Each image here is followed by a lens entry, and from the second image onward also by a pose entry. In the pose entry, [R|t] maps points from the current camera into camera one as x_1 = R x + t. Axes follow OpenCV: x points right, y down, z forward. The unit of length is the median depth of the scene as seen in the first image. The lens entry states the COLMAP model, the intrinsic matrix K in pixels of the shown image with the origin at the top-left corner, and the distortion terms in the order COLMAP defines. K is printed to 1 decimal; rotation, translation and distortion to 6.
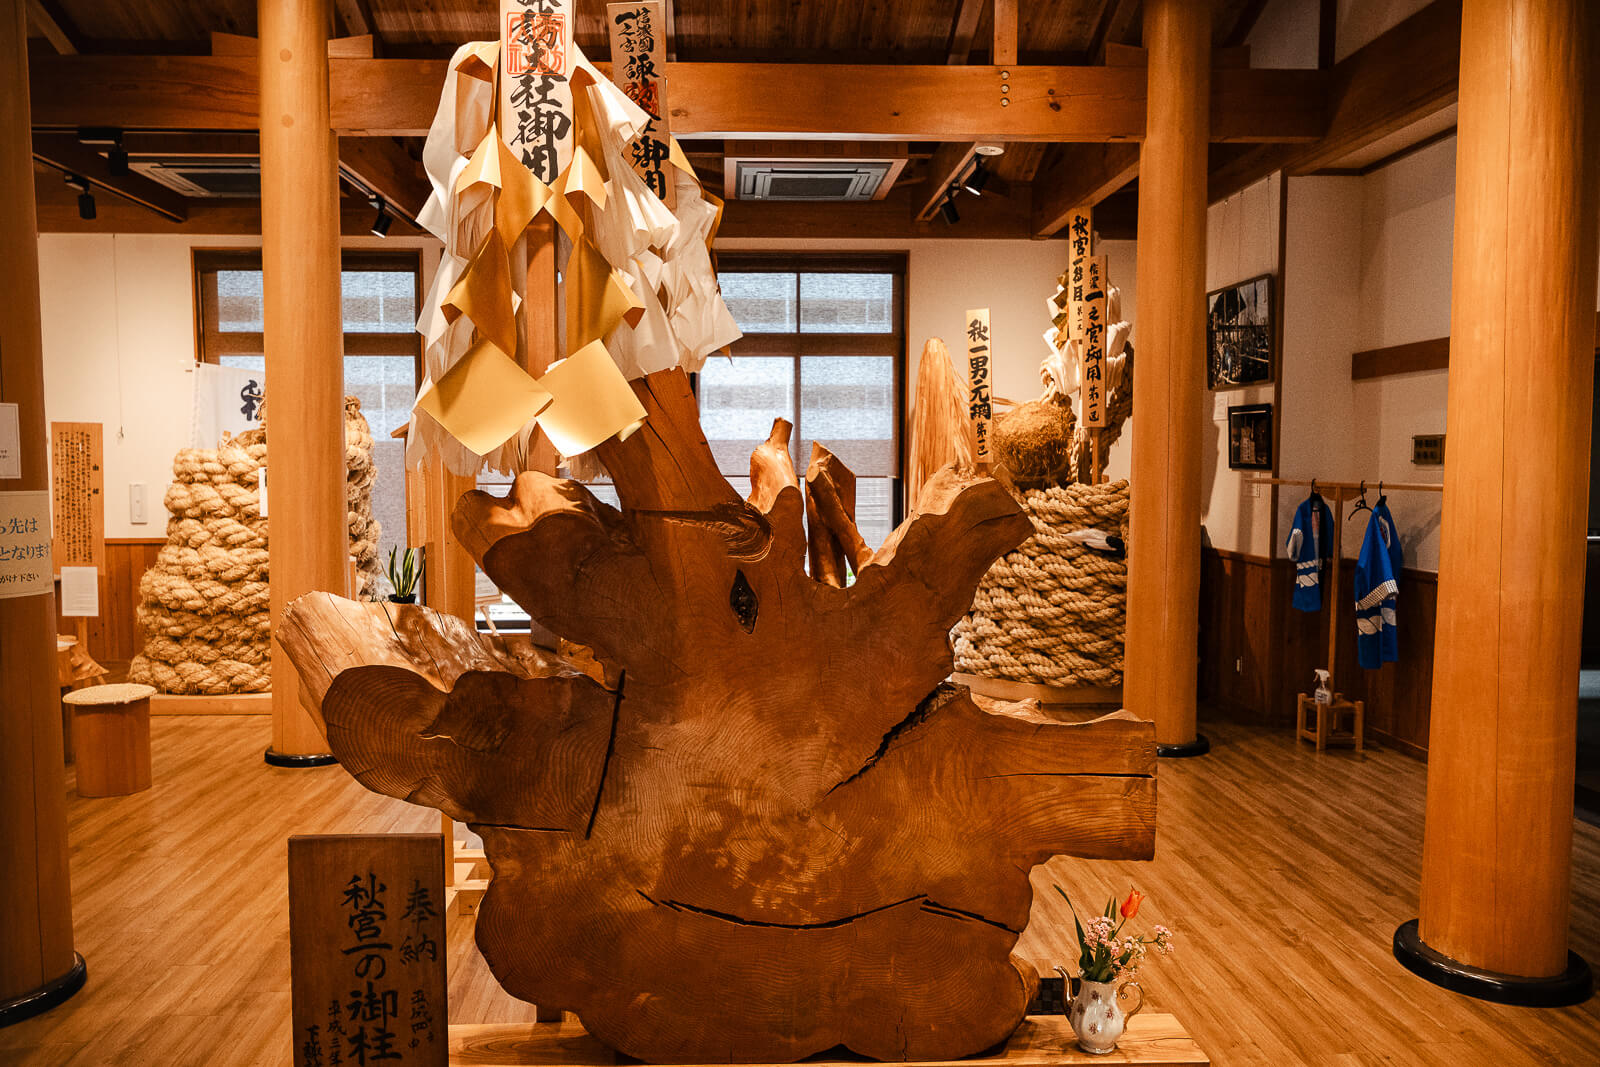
lens RADIAL K [[1152.1, 0, 754.4], [0, 1152.1, 534.7], [0, 0, 1]] dist [-0.000146, 0.003410]
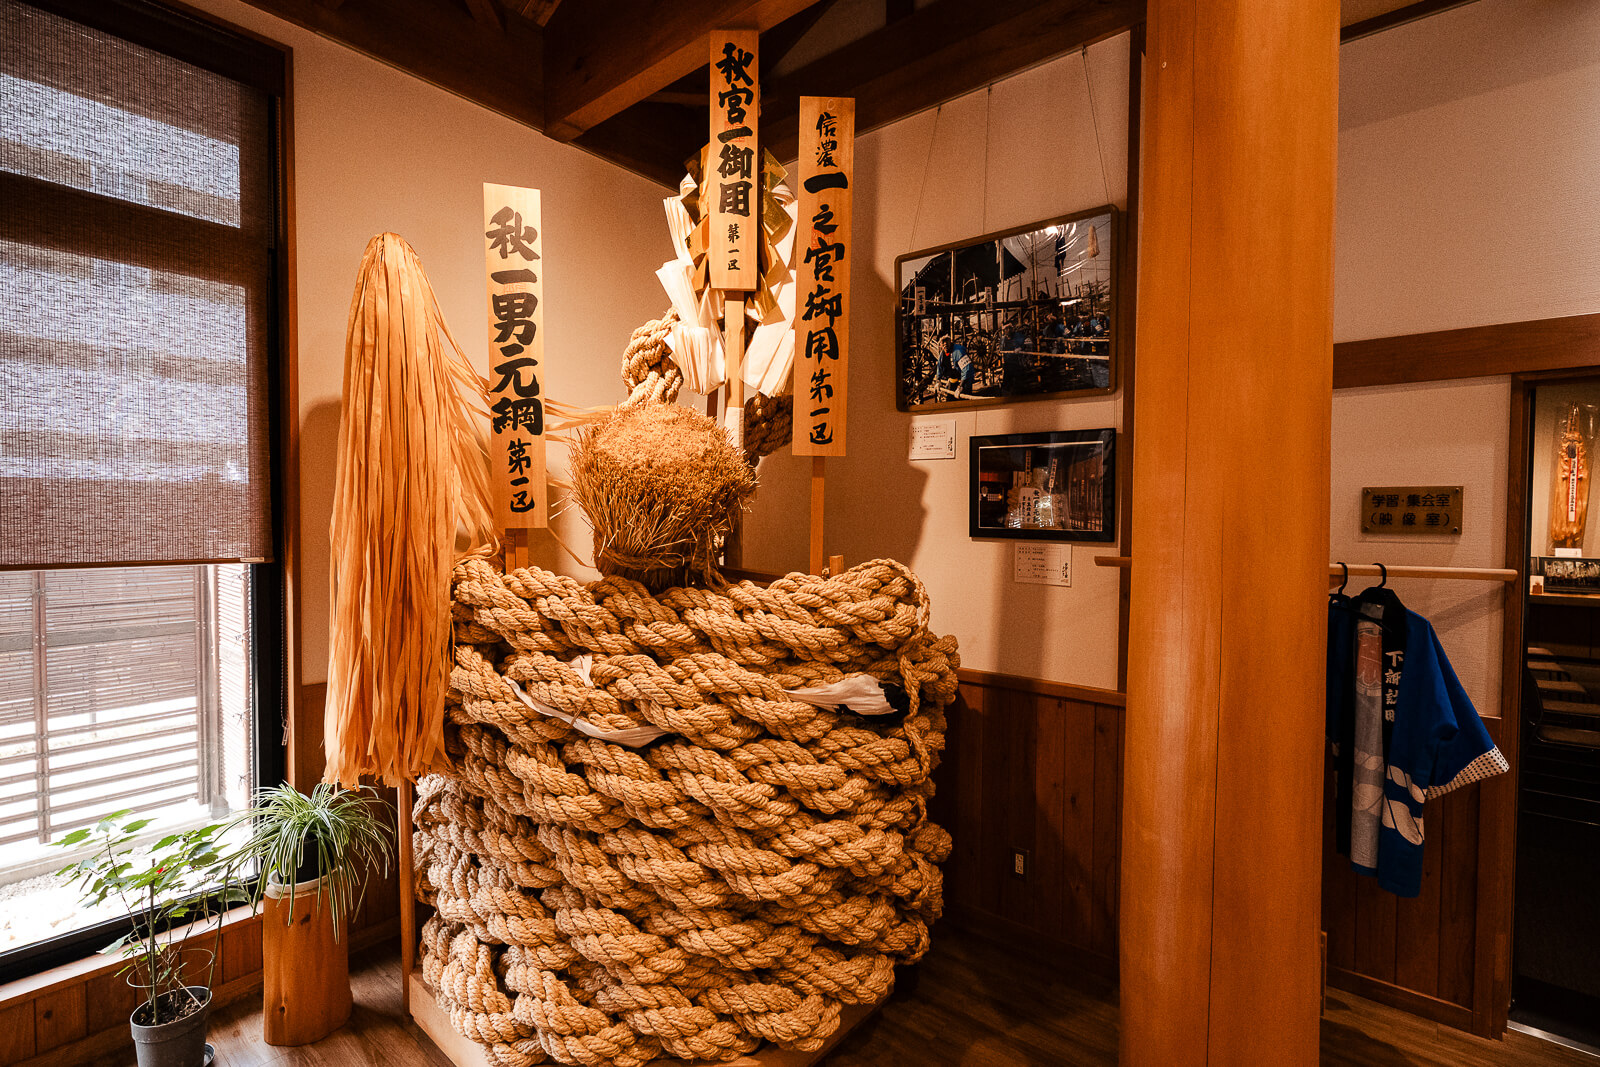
lens RADIAL K [[742.5, 0, 788.5], [0, 742.5, 530.8], [0, 0, 1]] dist [0.003287, 0.001501]
pose [[0.658048, -0.012346, 0.752875, 0.049760], [0.044148, 0.998778, -0.022209, -0.055521], [-0.751681, 0.047852, 0.657789, 0.800472]]
